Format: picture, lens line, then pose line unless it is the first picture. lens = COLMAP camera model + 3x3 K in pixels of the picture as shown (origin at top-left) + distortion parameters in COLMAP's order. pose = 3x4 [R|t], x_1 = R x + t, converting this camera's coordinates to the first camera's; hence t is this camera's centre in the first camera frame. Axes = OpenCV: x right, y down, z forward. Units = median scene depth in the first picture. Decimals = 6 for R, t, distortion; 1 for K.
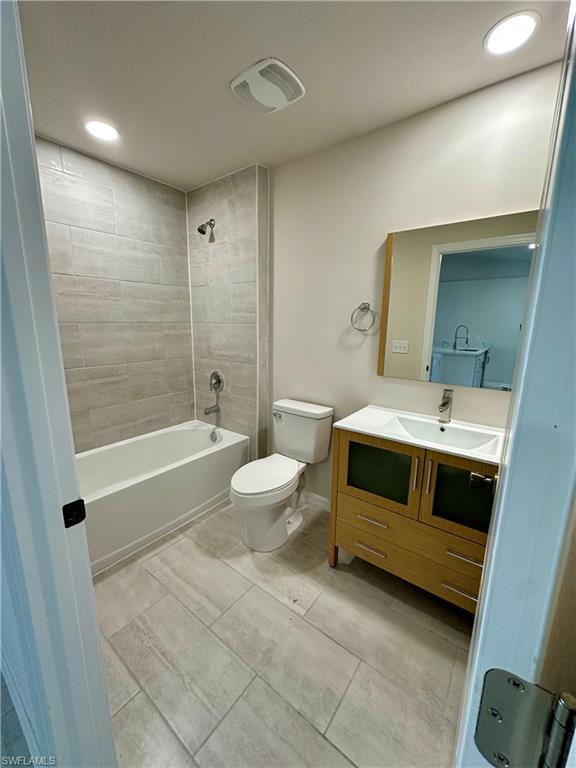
lens RADIAL K [[307.7, 0, 288.0], [0, 307.7, 384.0], [0, 0, 1]] dist [-0.004808, 0.000736]
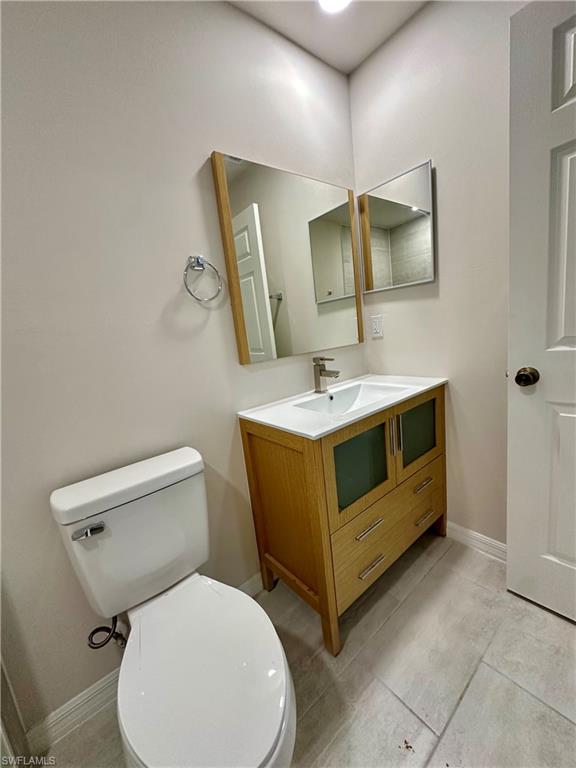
lens RADIAL K [[307.7, 0, 288.0], [0, 307.7, 384.0], [0, 0, 1]] dist [-0.004808, 0.000736]
pose [[0.226609, -0.215664, 0.949809, -0.404026], [0.304329, 0.942030, 0.141290, -0.063307], [-0.925220, 0.257037, 0.279105, 0.849466]]
